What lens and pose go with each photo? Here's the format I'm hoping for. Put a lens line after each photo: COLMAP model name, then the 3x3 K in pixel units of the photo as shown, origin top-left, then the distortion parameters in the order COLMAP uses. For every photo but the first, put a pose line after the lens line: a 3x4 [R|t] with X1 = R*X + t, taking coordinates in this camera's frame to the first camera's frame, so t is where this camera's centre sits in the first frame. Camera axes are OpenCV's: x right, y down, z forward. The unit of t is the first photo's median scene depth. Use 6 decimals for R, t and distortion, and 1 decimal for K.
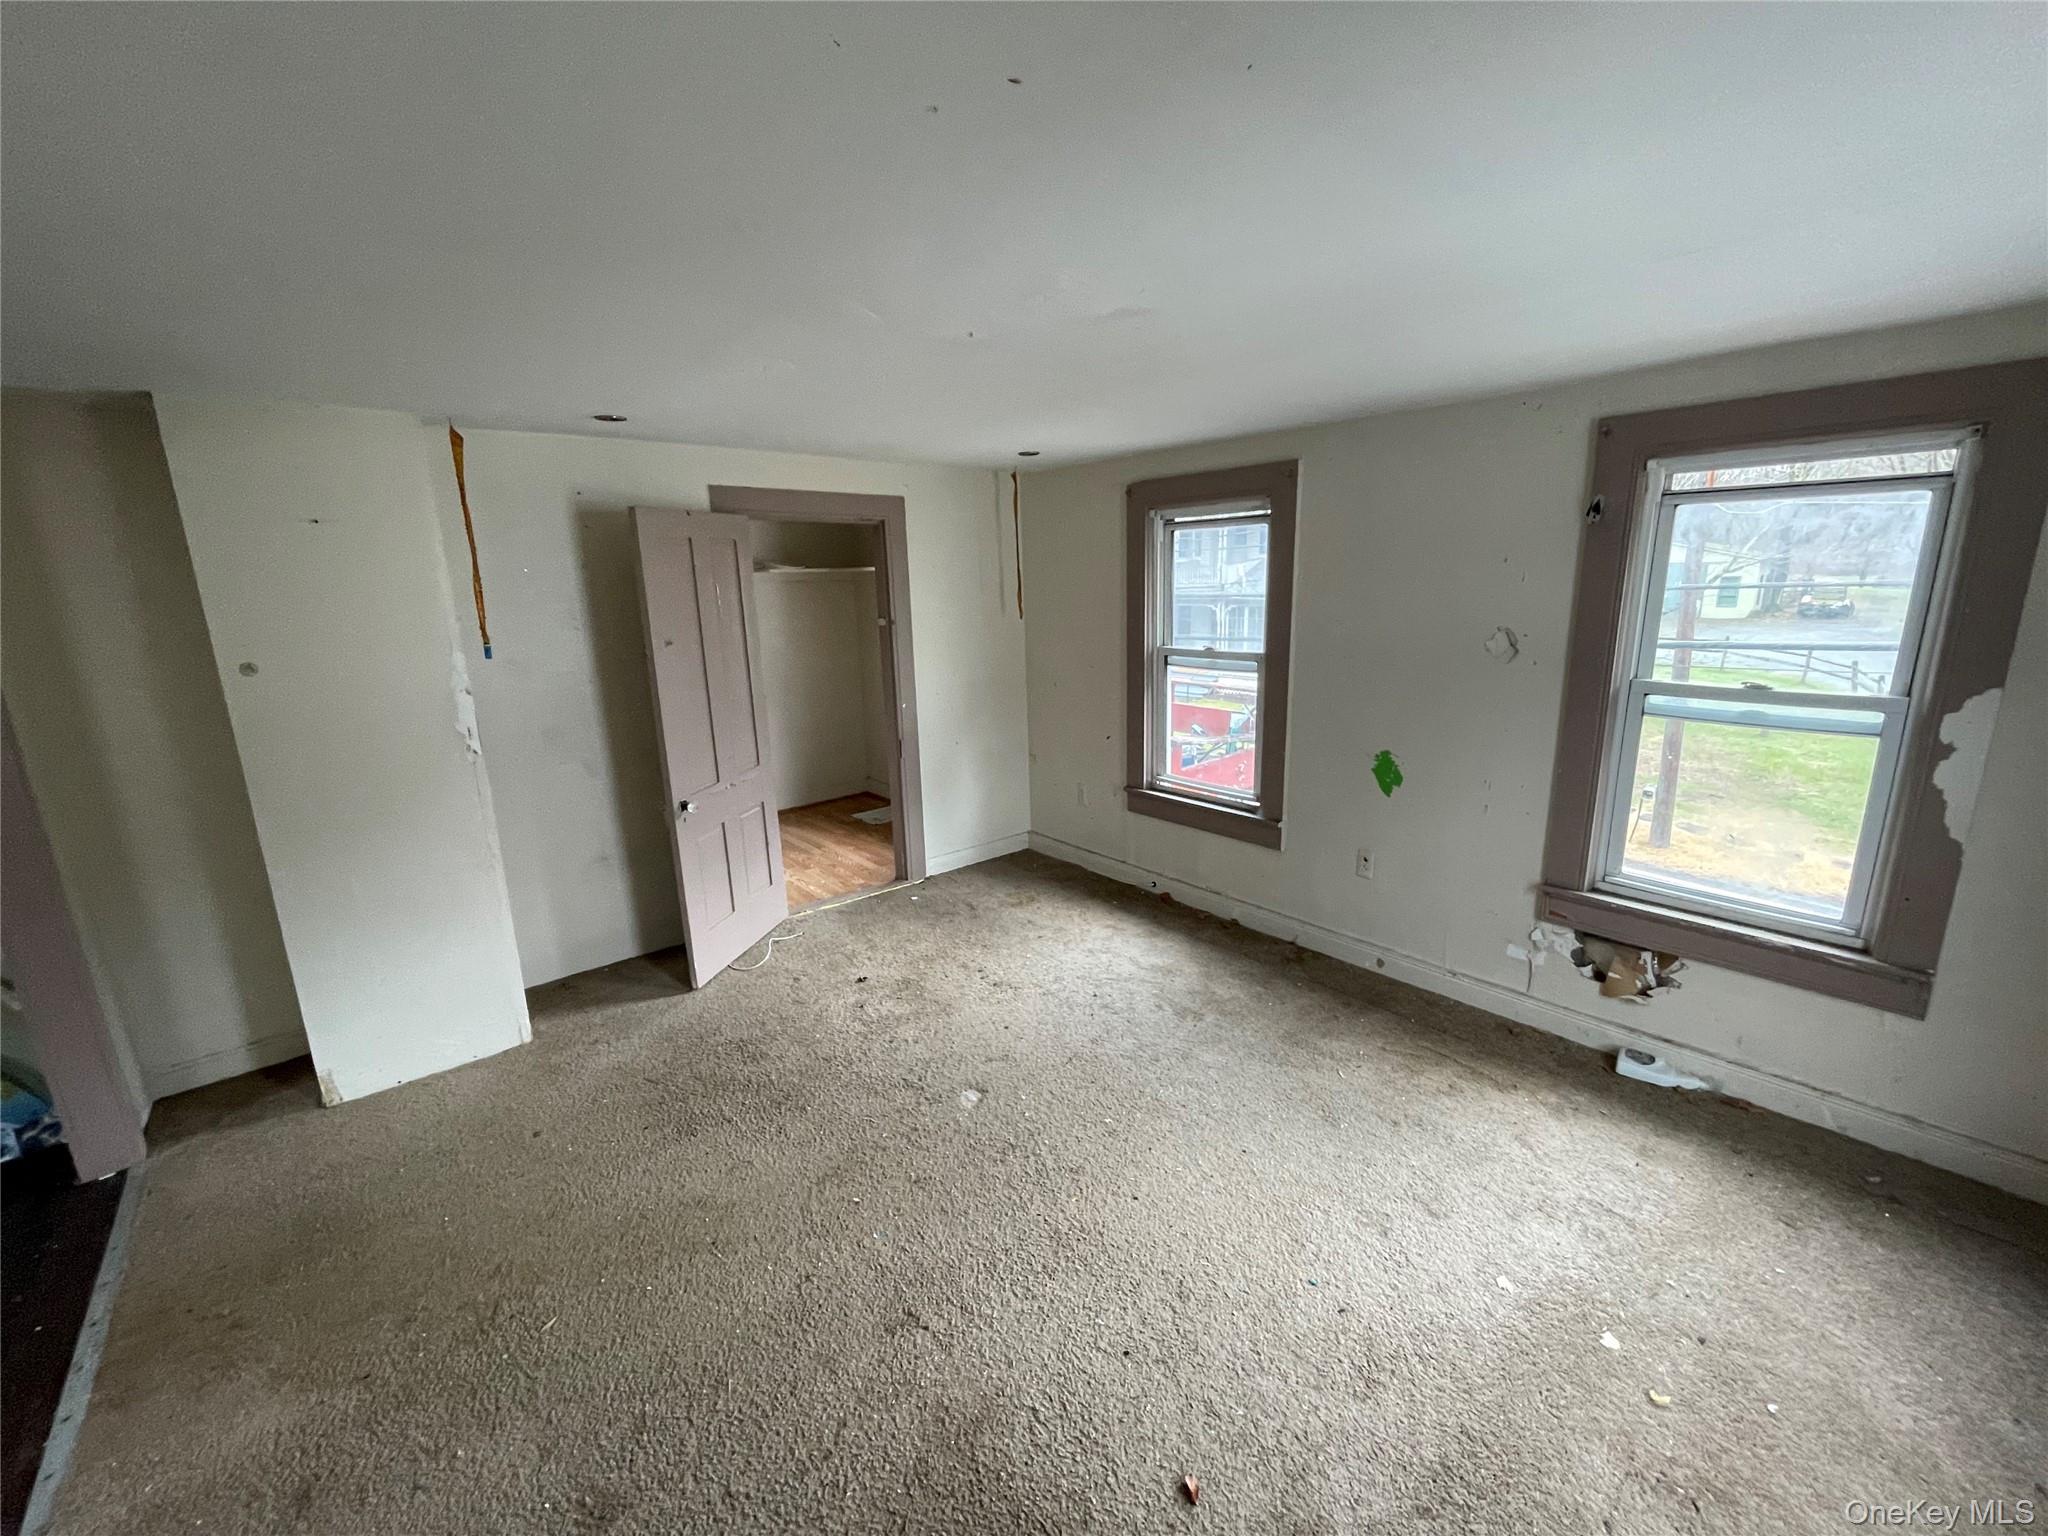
lens RADIAL K [[835.3, 0, 1026.1], [0, 835.3, 767.6], [0, 0, 1]] dist [-0.001436, -0.000674]
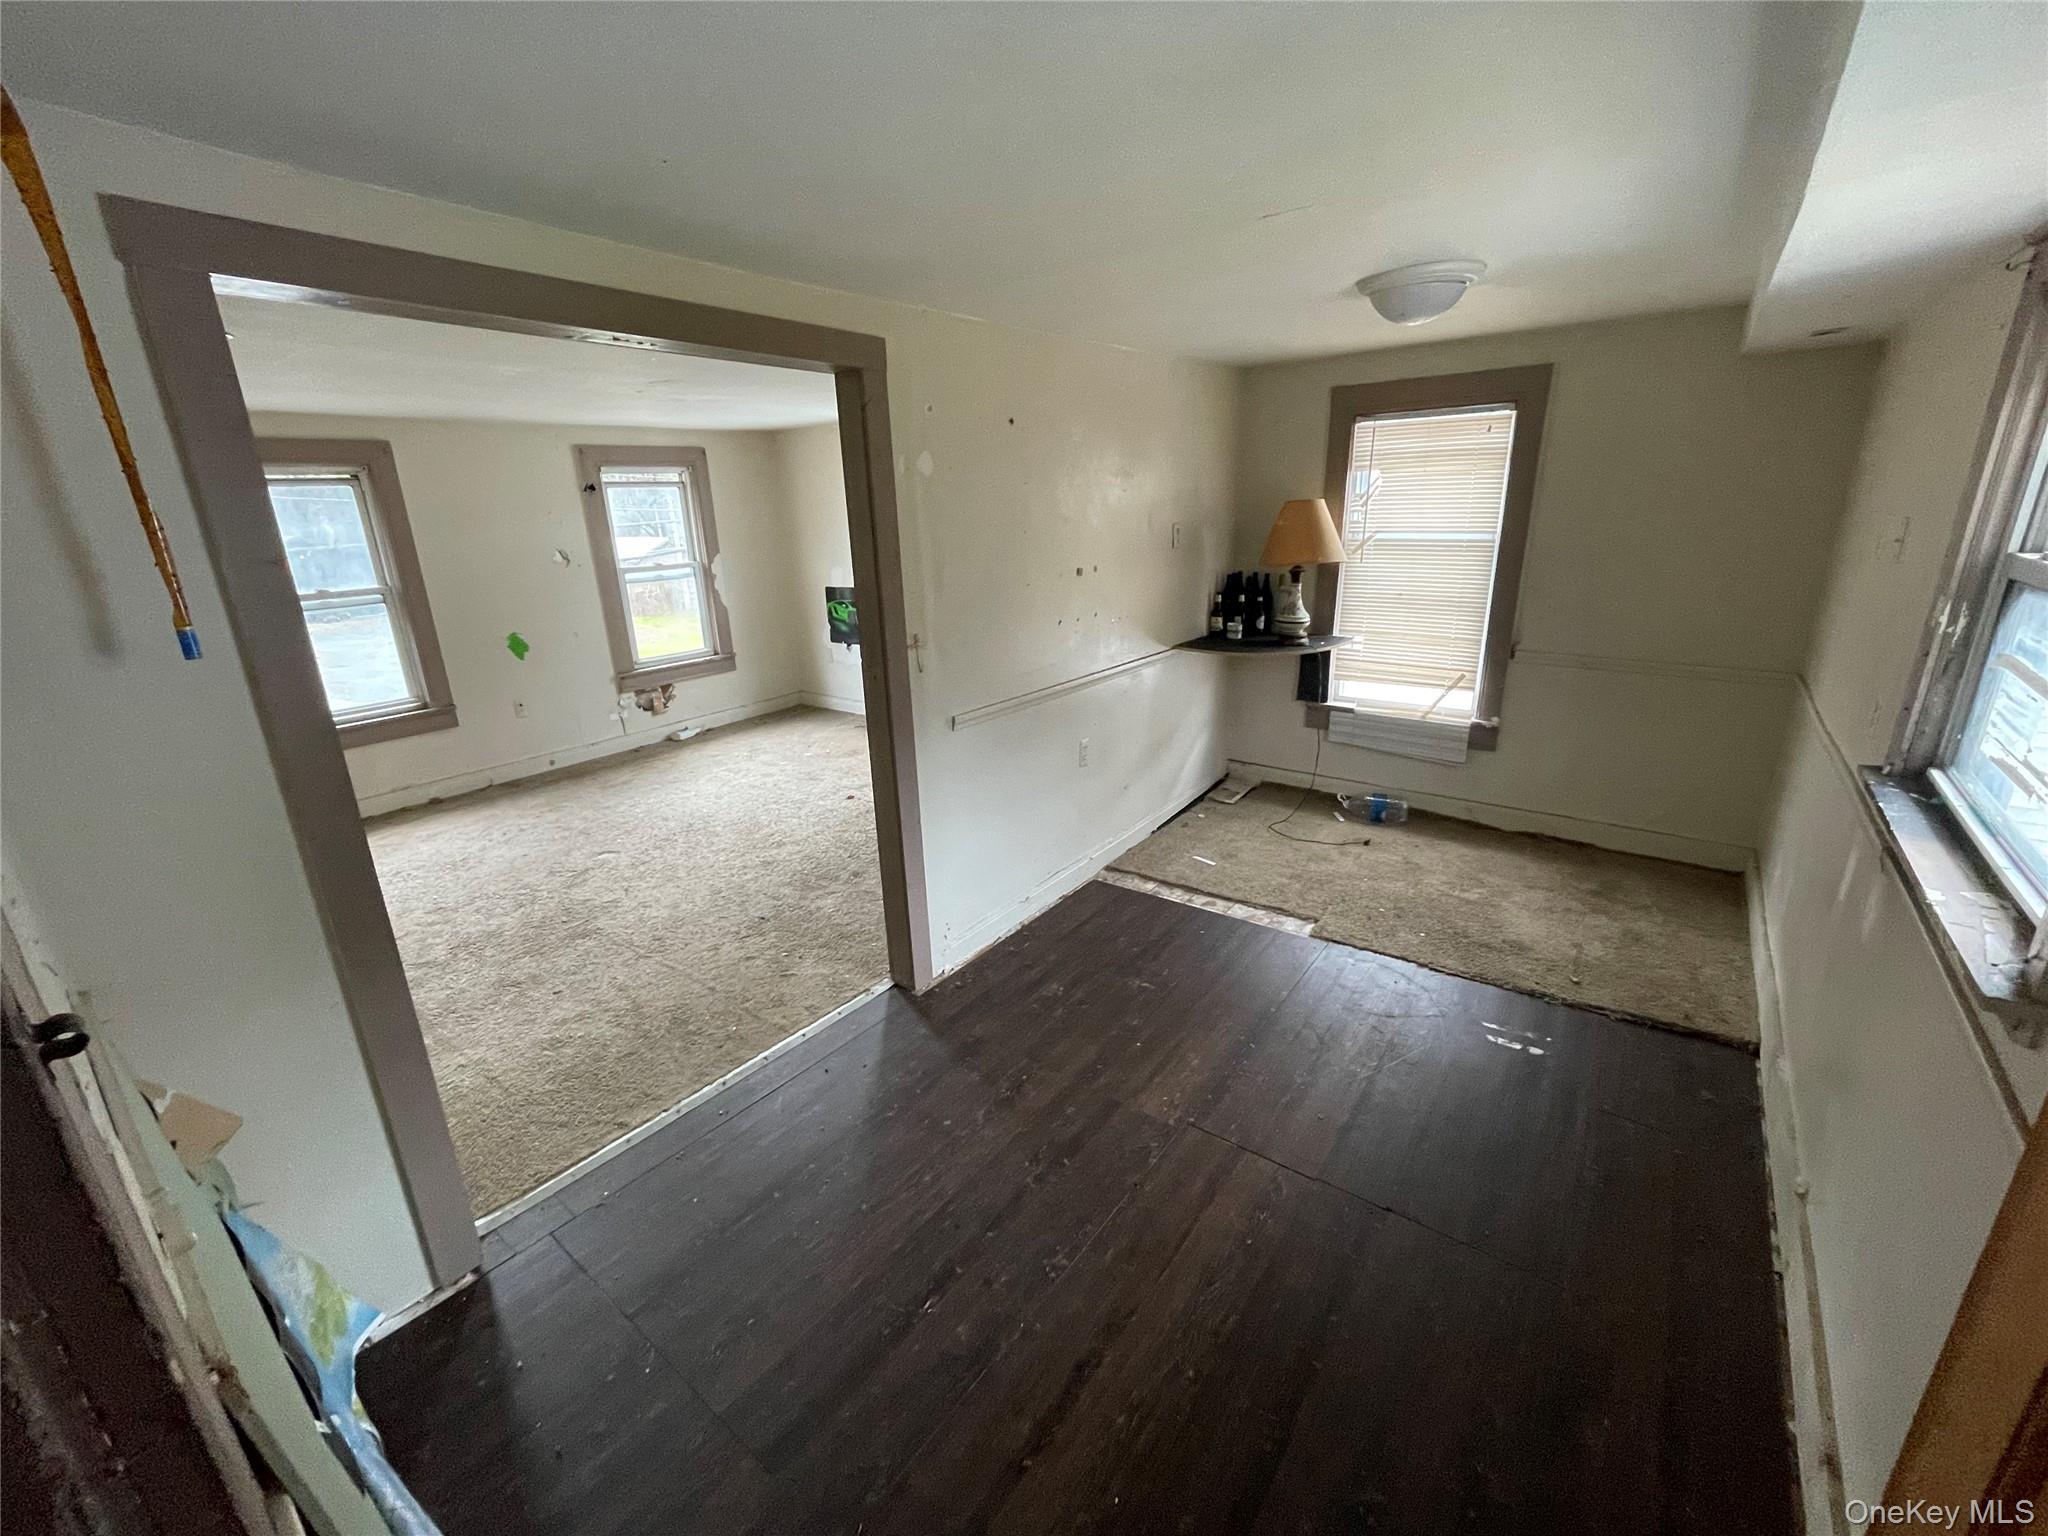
lens RADIAL K [[835.3, 0, 1024.9], [0, 835.3, 767.3], [0, 0, 1]] dist [-0.001436, -0.000674]
pose [[-0.200957, -0.270246, 0.941585, -1.606047], [0.260912, 0.911707, 0.317356, -0.042989], [-0.944215, 0.309446, -0.112703, 0.385274]]
